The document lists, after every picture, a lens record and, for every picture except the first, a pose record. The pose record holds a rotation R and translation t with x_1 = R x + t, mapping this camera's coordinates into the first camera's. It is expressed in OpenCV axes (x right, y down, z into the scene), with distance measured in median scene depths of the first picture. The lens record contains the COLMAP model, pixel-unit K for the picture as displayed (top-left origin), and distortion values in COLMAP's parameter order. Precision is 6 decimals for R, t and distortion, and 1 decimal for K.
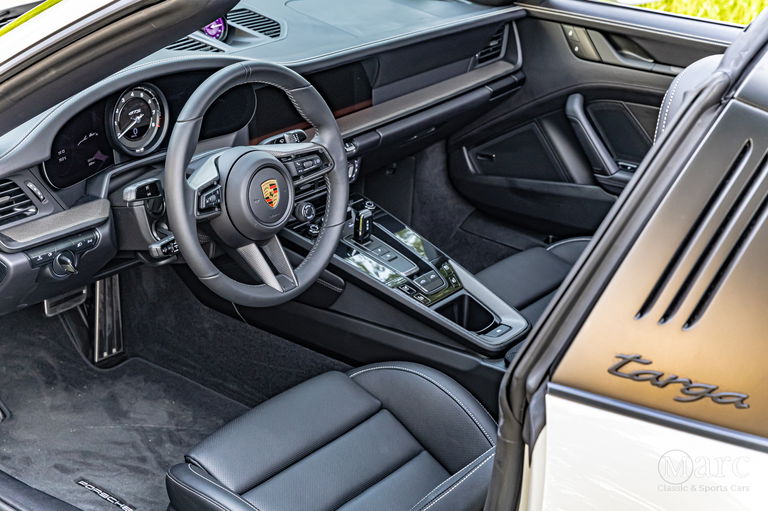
lens RADIAL K [[1423.3, 0, 383.5], [0, 1423.3, 257.4], [0, 0, 1]] dist [0.101145, 0.000000]
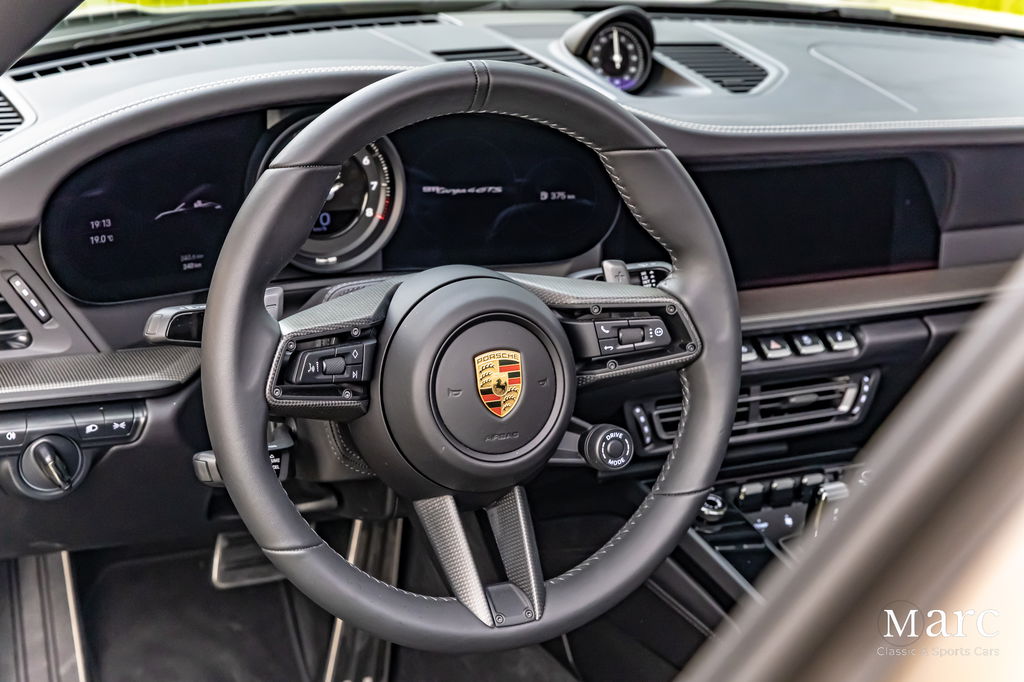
lens RADIAL K [[1947.4, 0, 512.9], [0, 1947.4, 336.2], [0, 0, 1]] dist [-0.054275, 0.000000]
pose [[0.911861, 0.146009, -0.383655, 0.134095], [-0.188671, 0.979110, -0.075805, -0.015624], [0.364572, 0.141509, 0.920360, 0.466754]]
